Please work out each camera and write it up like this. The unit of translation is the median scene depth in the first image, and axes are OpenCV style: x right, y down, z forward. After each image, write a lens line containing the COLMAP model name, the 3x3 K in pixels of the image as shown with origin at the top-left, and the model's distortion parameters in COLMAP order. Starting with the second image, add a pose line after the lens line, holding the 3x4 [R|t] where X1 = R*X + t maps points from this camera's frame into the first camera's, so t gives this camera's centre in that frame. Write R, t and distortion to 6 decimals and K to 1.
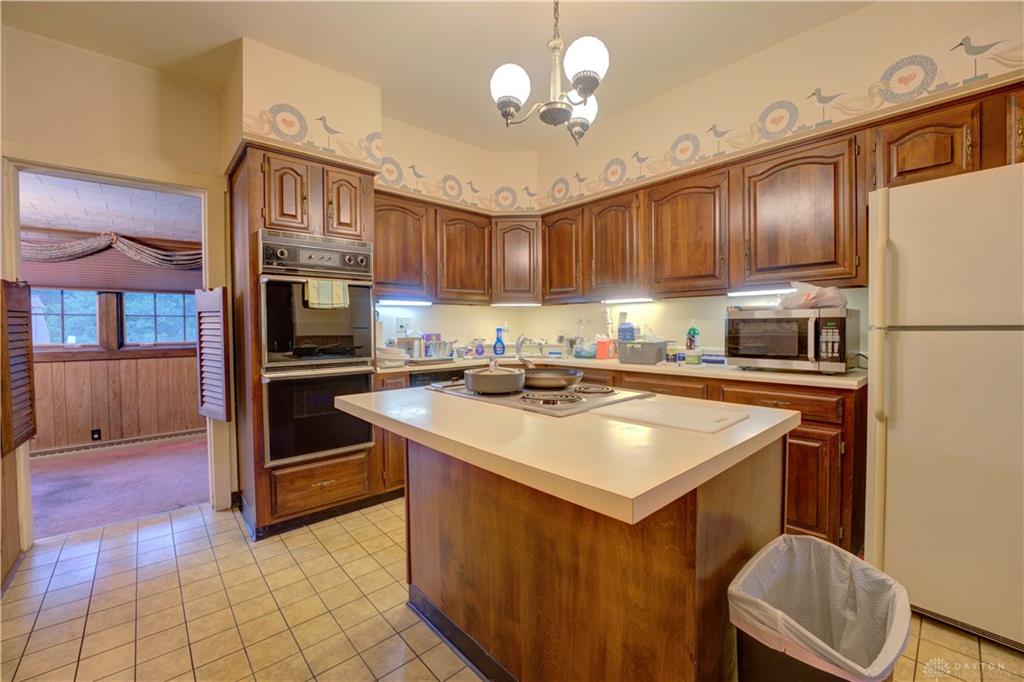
lens RADIAL K [[414.3, 0, 511.8], [0, 414.3, 336.4], [0, 0, 1]] dist [-0.028533, 0.000037]
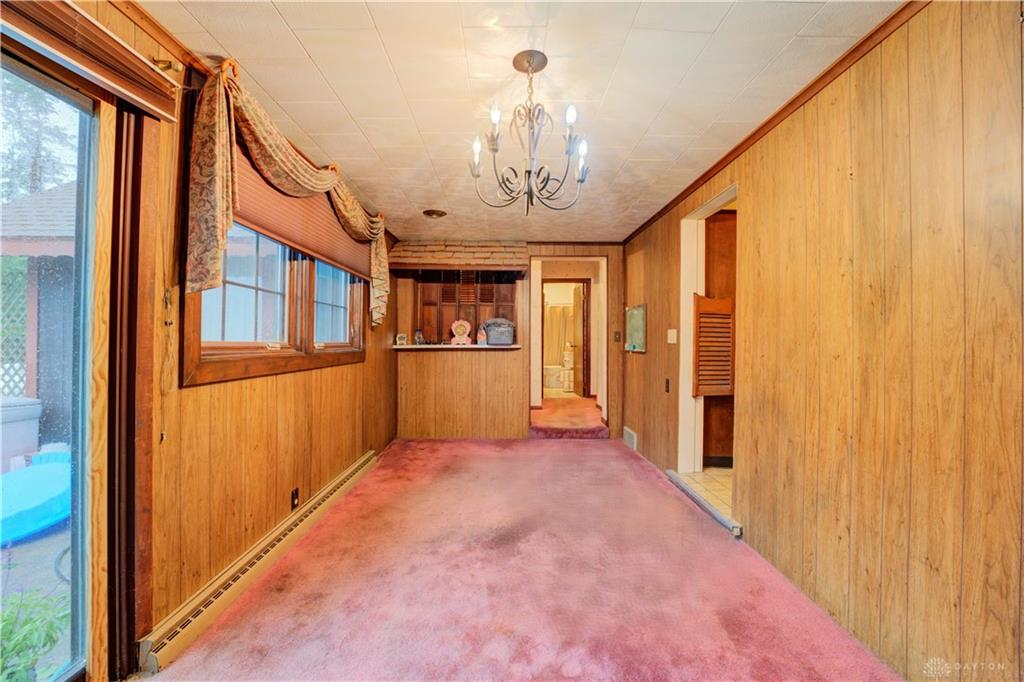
lens RADIAL K [[414.3, 0, 511.8], [0, 414.3, 336.4], [0, 0, 1]] dist [-0.028533, 0.000037]
pose [[0.660770, 0.016574, 0.750405, -1.261360], [0.004340, 0.999655, -0.025900, 0.024915], [-0.750575, 0.020371, 0.660471, 0.359893]]
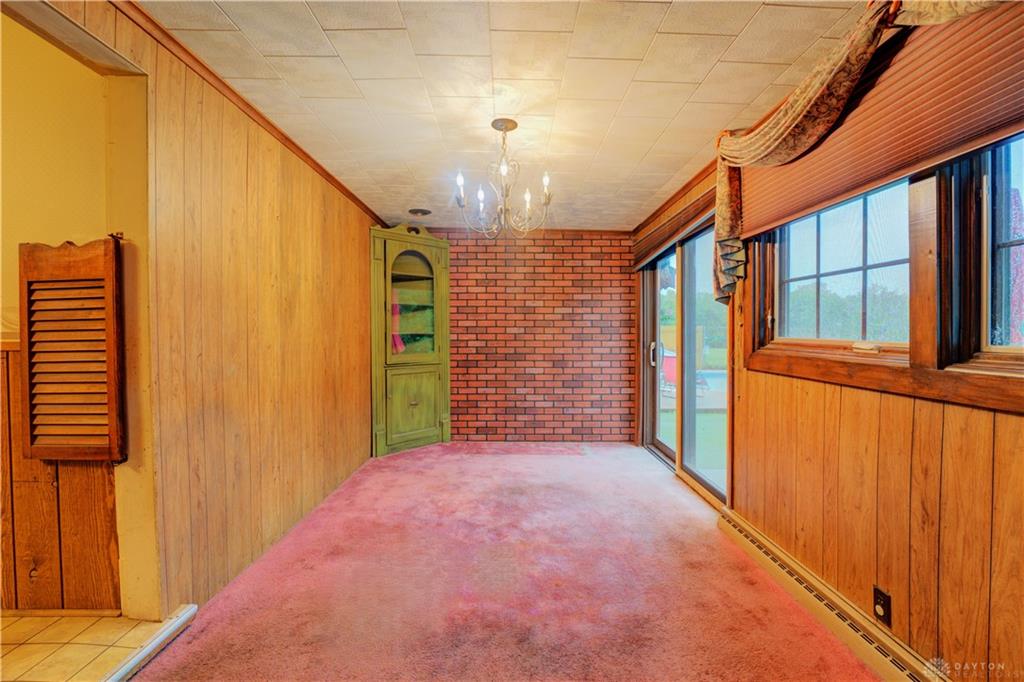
lens RADIAL K [[414.3, 0, 511.8], [0, 414.3, 336.4], [0, 0, 1]] dist [-0.028533, 0.000037]
pose [[-0.663929, 0.014622, -0.747653, -0.561452], [-0.009518, 0.999563, 0.028001, 0.005002], [0.747735, 0.025707, -0.663499, 0.969290]]
